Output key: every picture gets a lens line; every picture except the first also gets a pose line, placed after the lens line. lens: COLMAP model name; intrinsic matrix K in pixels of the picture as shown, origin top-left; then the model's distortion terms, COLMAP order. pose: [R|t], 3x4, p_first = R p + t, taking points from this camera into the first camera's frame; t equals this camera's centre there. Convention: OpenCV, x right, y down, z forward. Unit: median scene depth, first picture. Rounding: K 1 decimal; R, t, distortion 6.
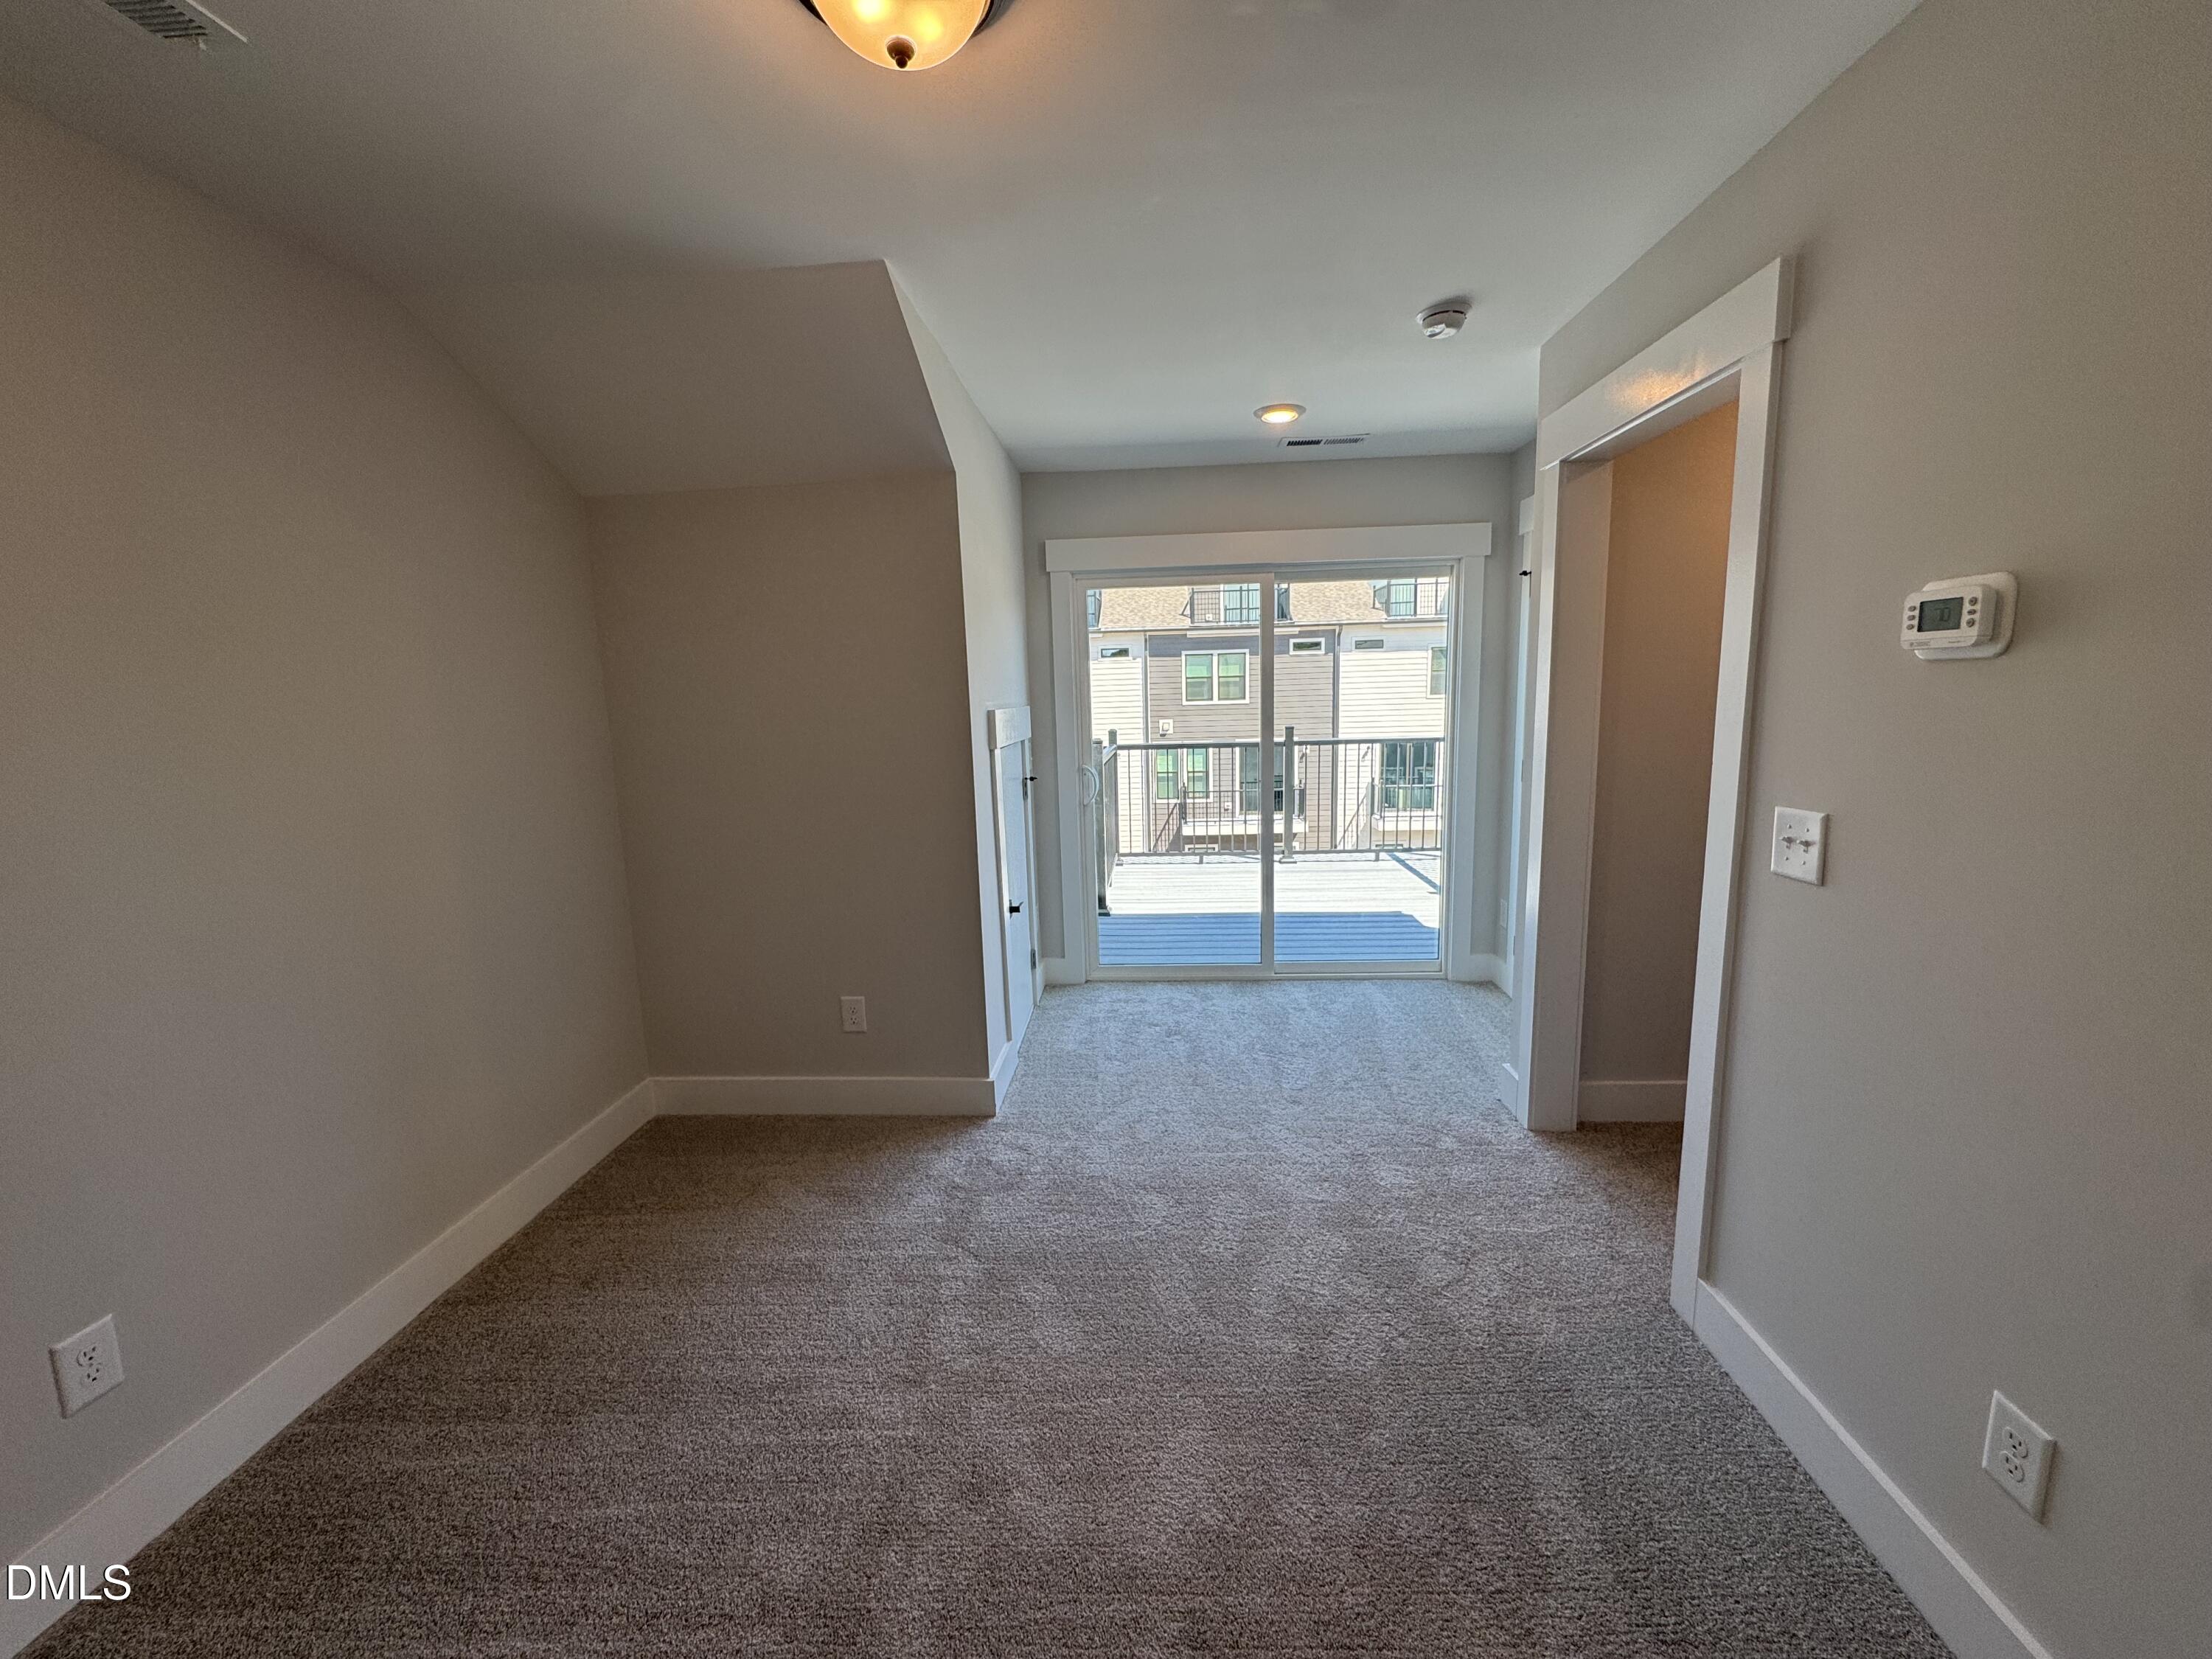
lens RADIAL K [[885.9, 0, 1111.0], [0, 885.9, 823.2], [0, 0, 1]] dist [-0.003113, 0.000921]
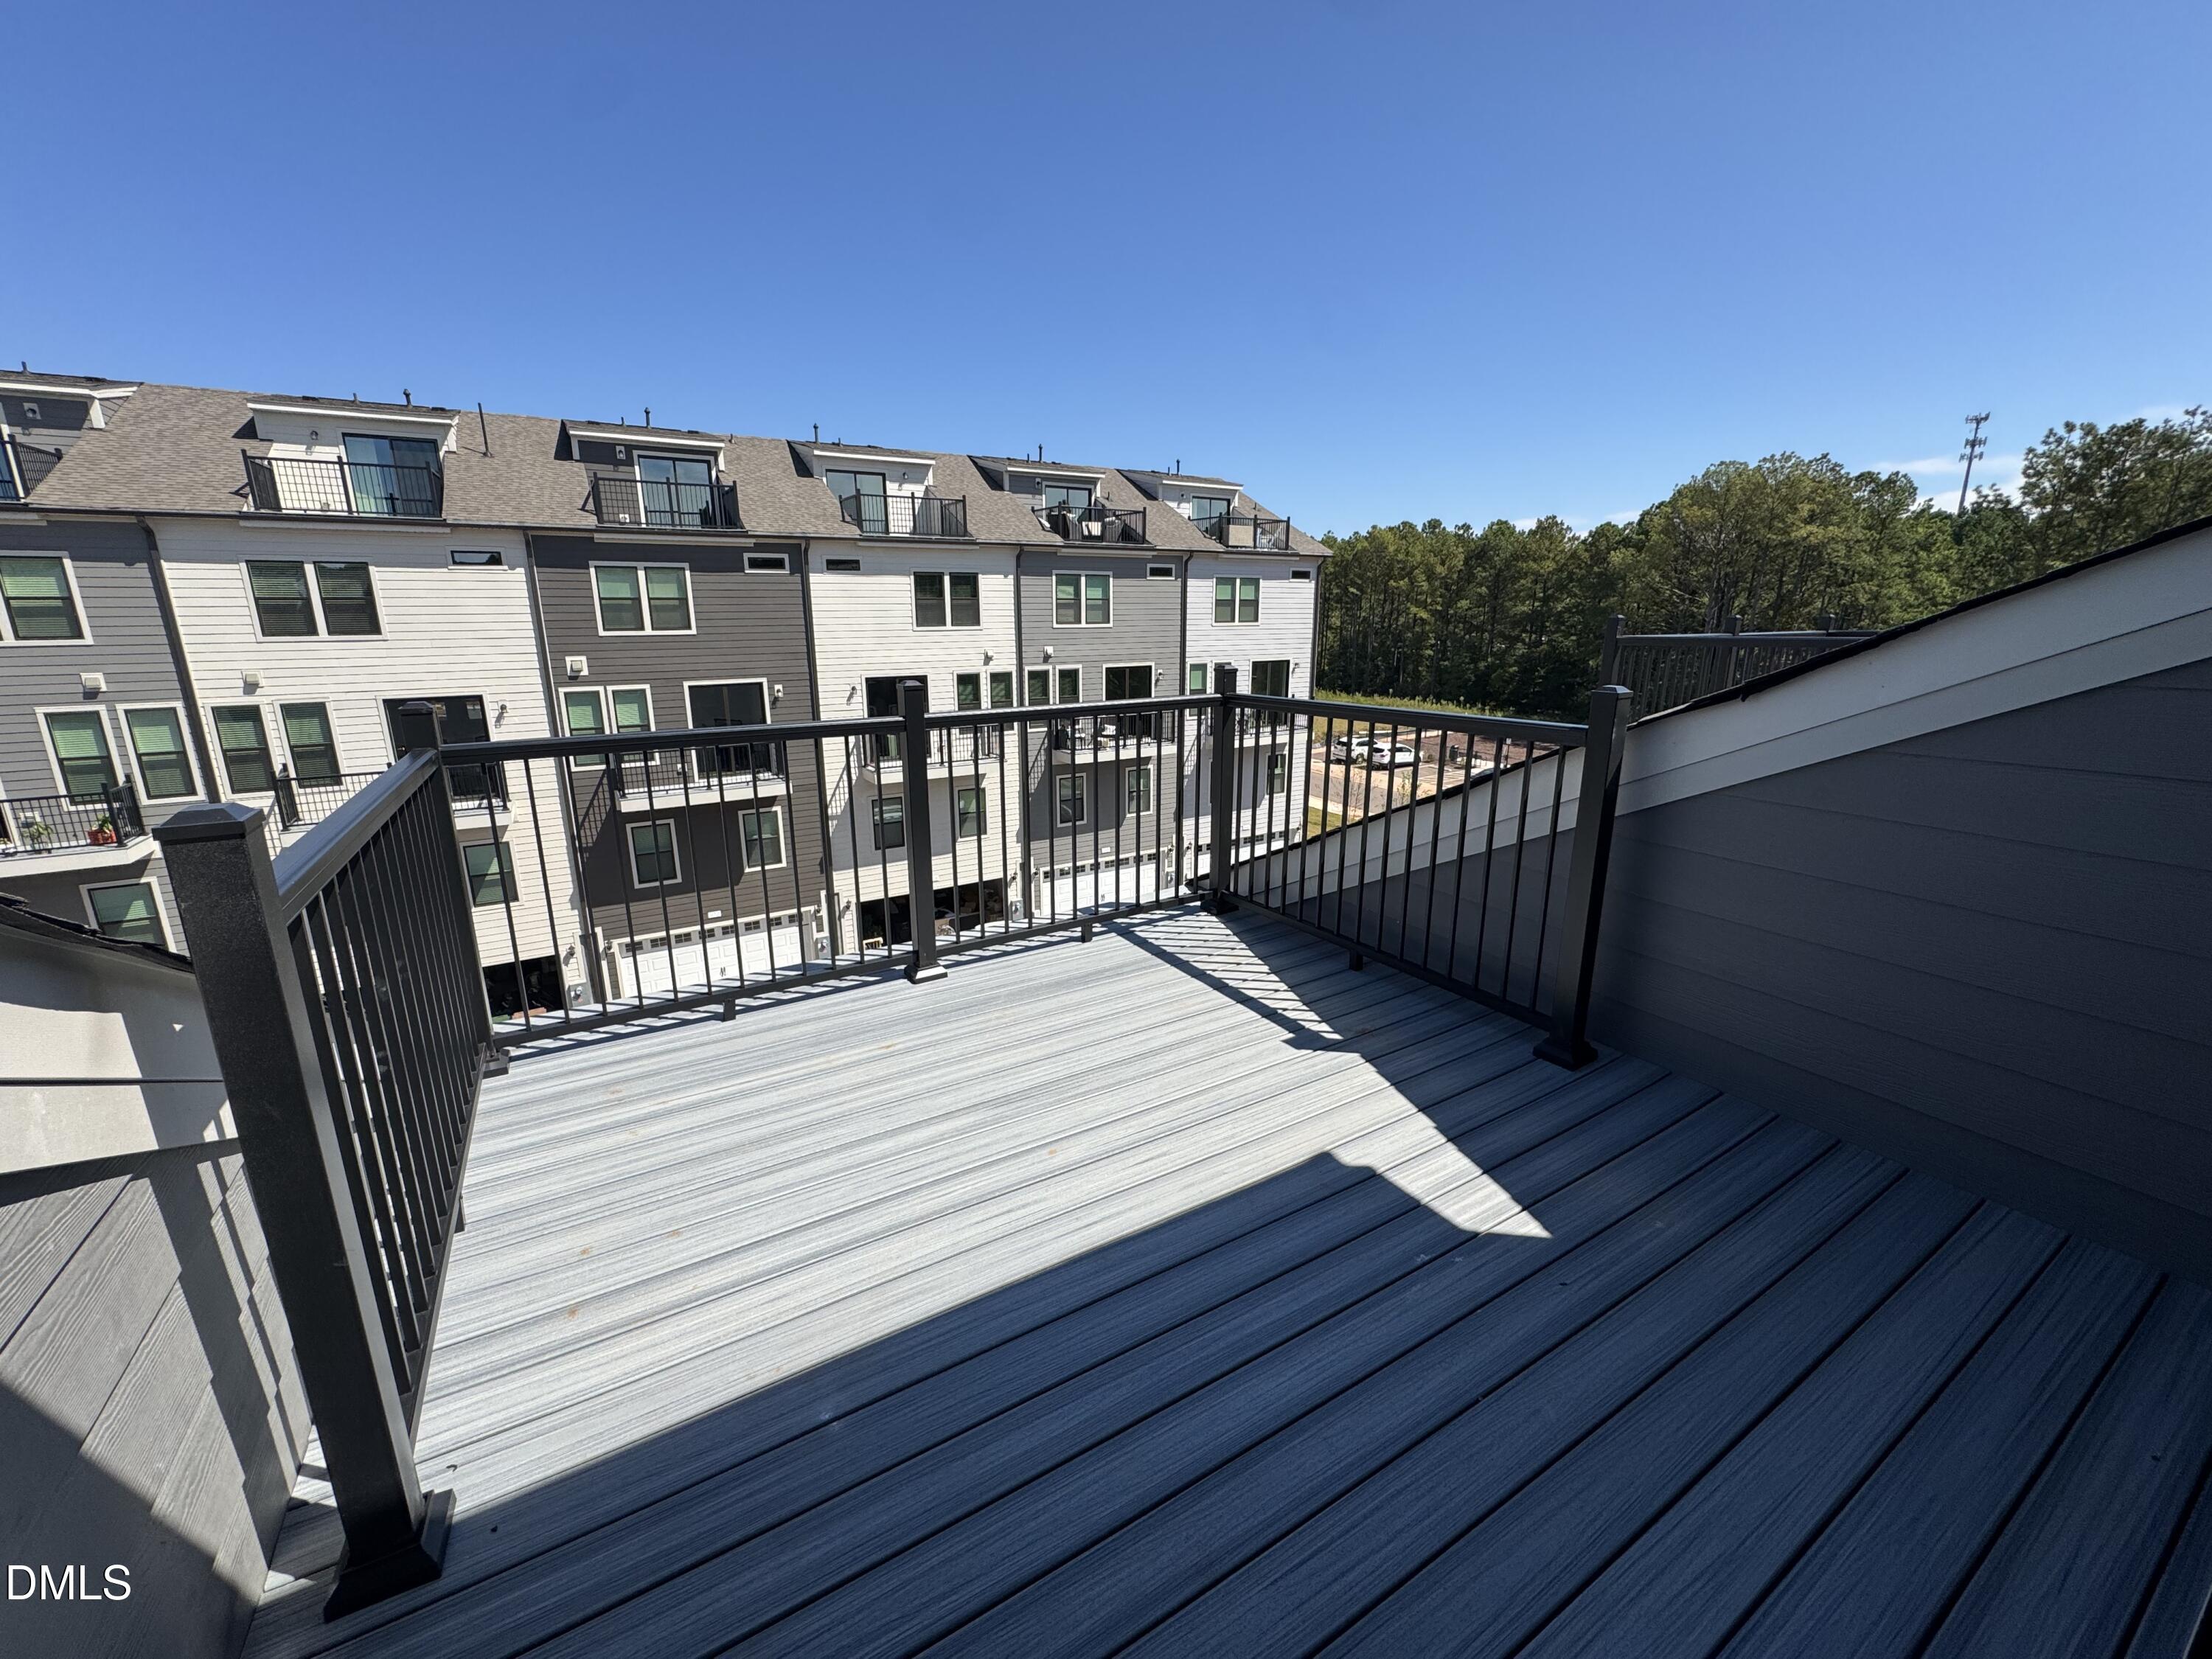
lens RADIAL K [[885.9, 0, 1109.0], [0, 885.9, 822.3], [0, 0, 1]] dist [-0.003113, 0.000921]
pose [[0.824431, -0.106641, 0.555824, 0.006093], [0.065580, 0.993472, 0.093336, -0.021345], [-0.562150, -0.040498, 0.826043, 0.154205]]
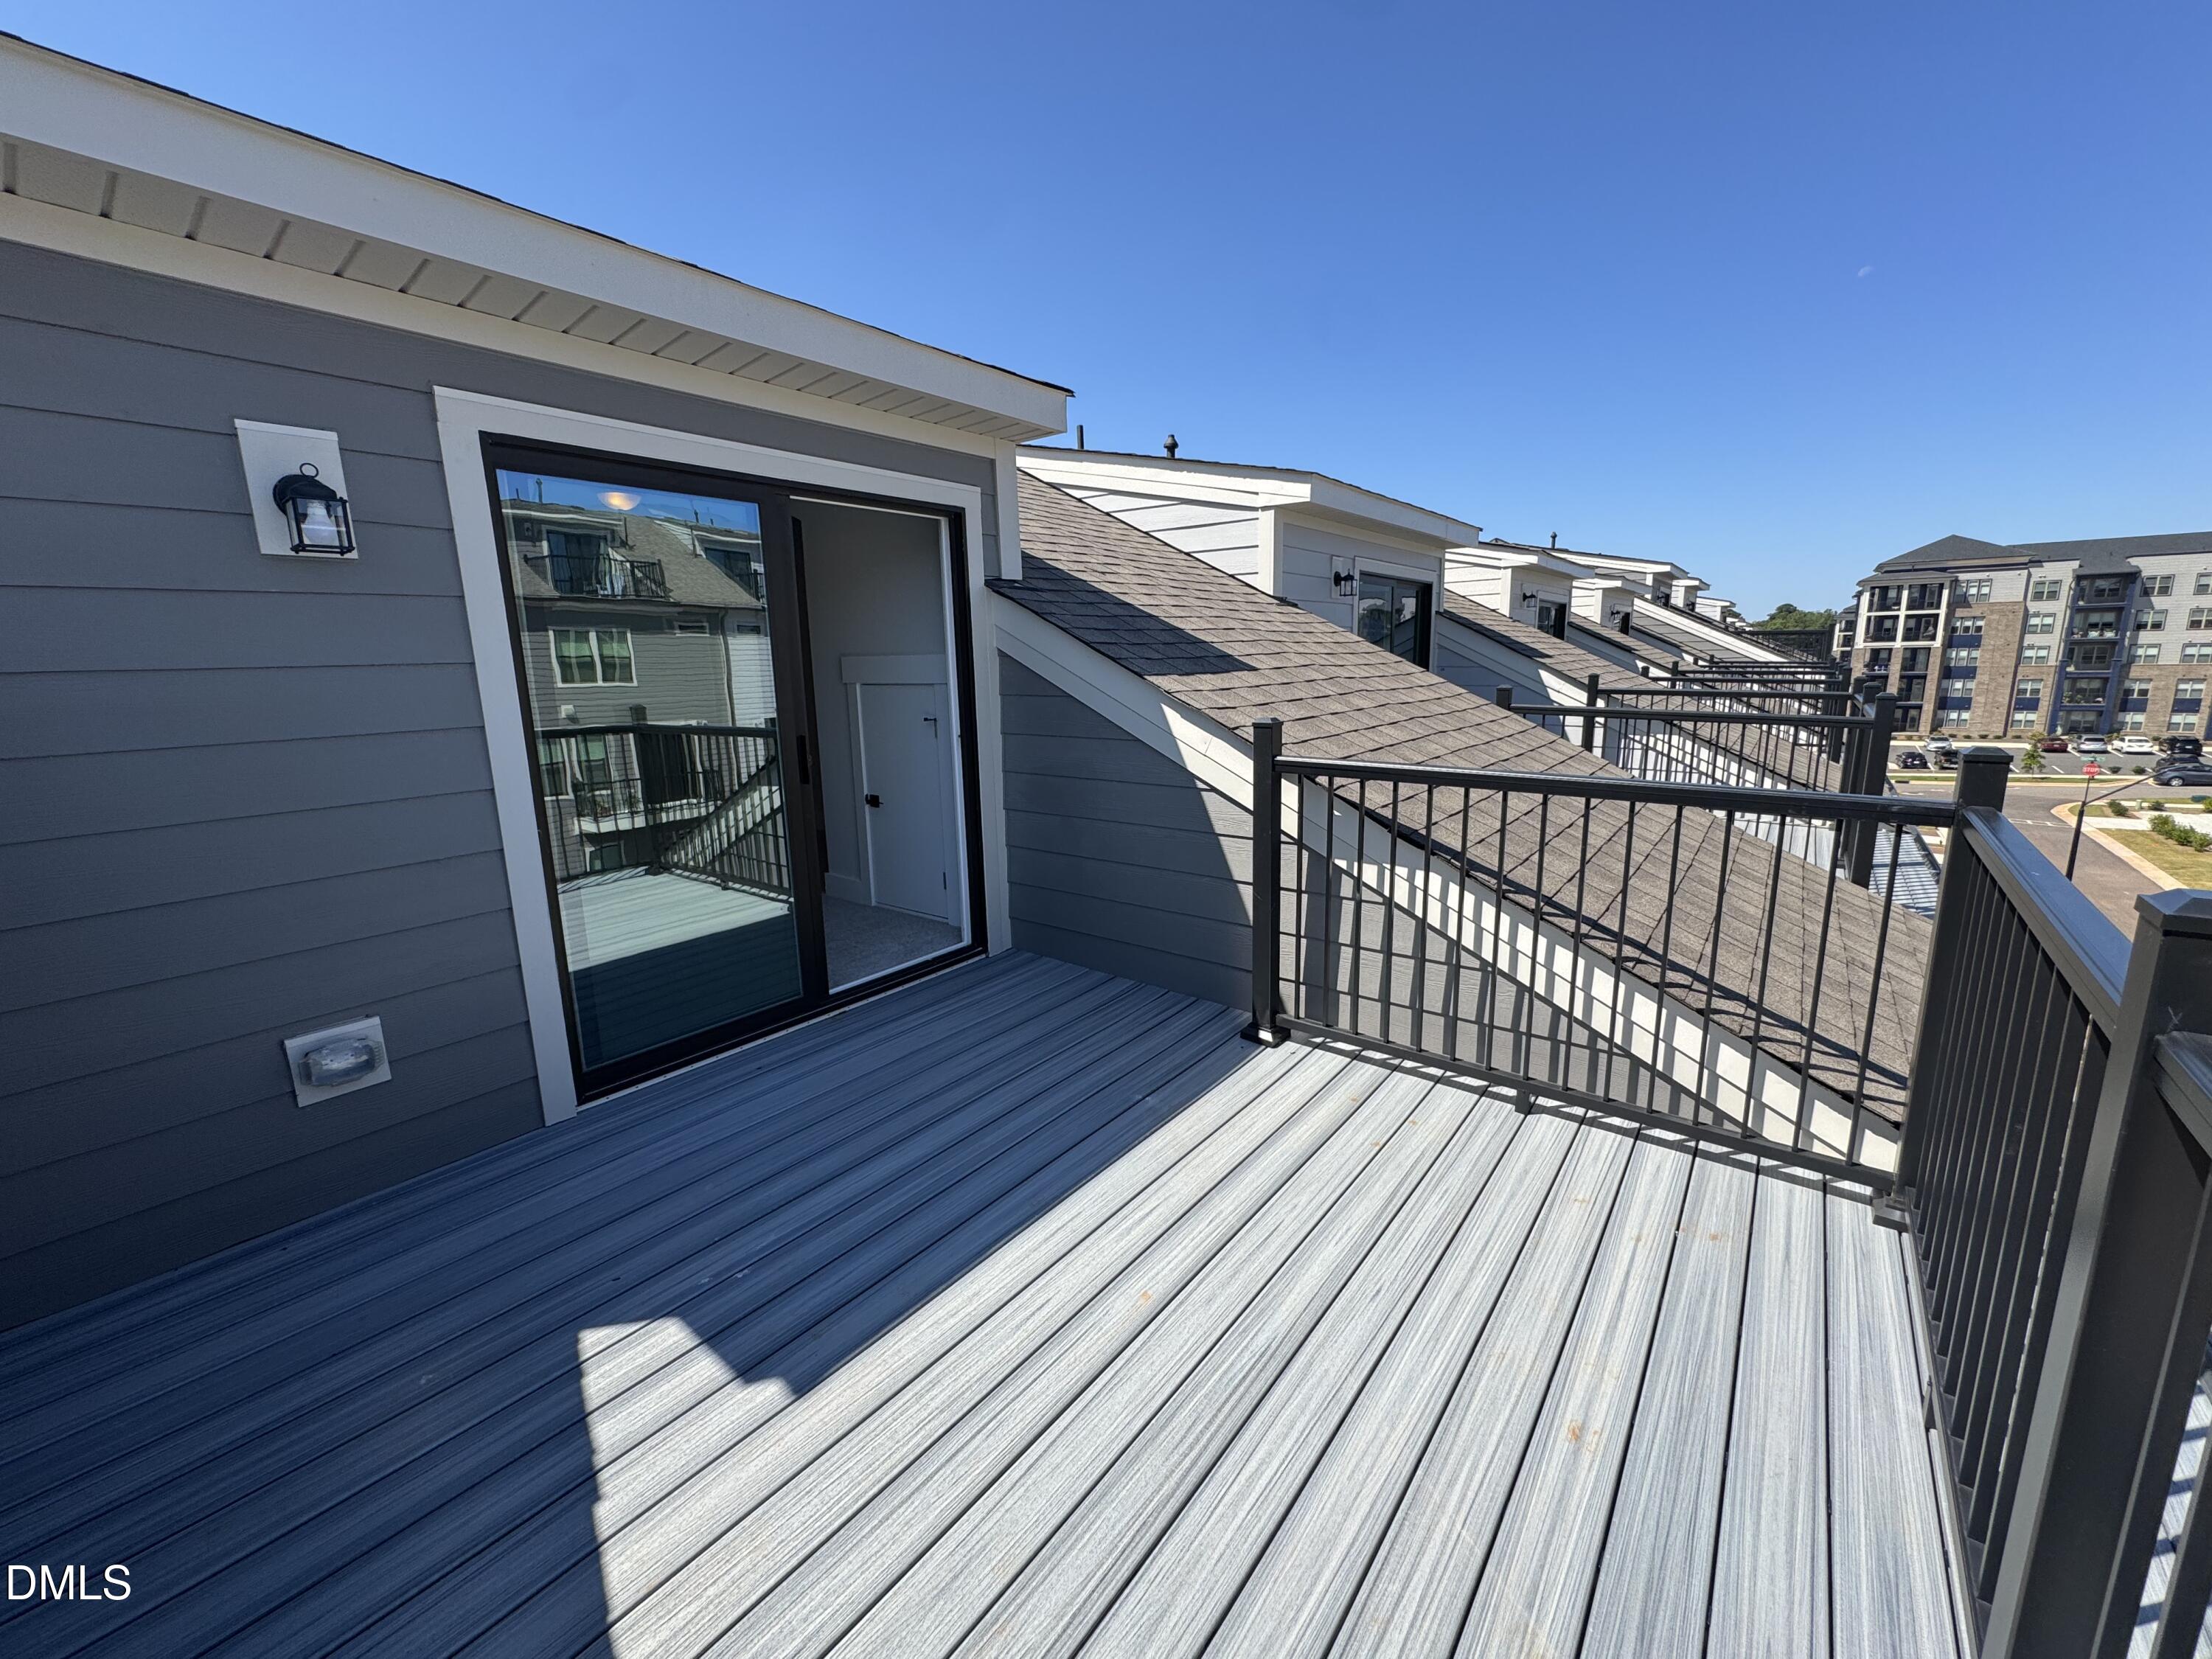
lens RADIAL K [[885.9, 0, 1099.1], [0, 885.9, 829.3], [0, 0, 1]] dist [-0.003113, 0.000921]
pose [[-0.572382, 0.192883, -0.796979, 0.102247], [-0.093358, 0.950291, 0.297036, -0.040143], [0.814655, 0.244423, -0.525923, 0.257411]]
